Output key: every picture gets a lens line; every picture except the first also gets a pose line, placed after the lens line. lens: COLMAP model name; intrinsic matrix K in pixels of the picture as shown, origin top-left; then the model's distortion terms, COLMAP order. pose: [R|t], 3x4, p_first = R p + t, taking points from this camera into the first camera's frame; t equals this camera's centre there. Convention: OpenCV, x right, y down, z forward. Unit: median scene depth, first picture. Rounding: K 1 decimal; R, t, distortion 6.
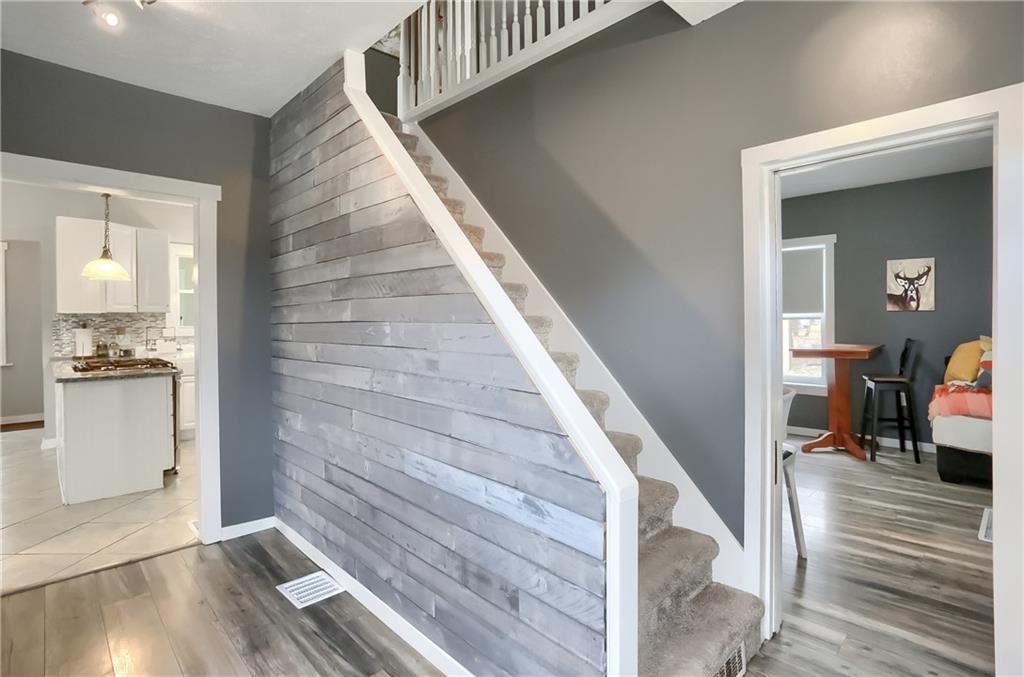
lens RADIAL K [[510.6, 0, 517.5], [0, 510.6, 339.5], [0, 0, 1]] dist [-0.004735, 0.000167]
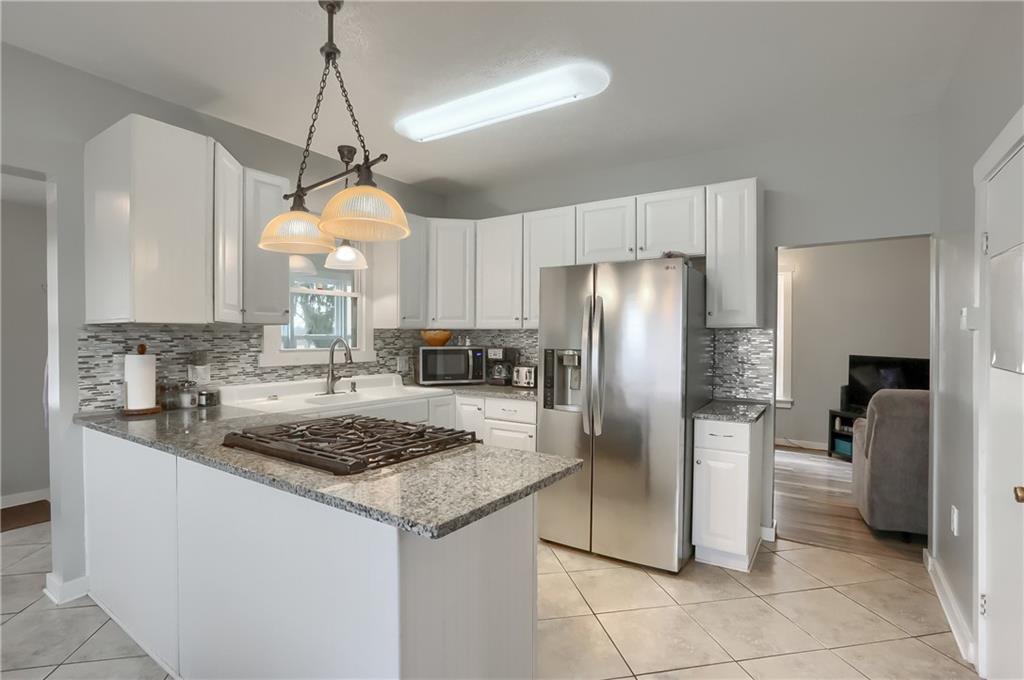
lens RADIAL K [[512.3, 0, 515.2], [0, 512.3, 352.4], [0, 0, 1]] dist [-0.046382, 0.017465]
pose [[0.977977, -0.000662, 0.208712, -0.567857], [0.002287, 0.999969, -0.007544, -0.018482], [-0.208701, 0.007855, 0.977948, 0.411733]]
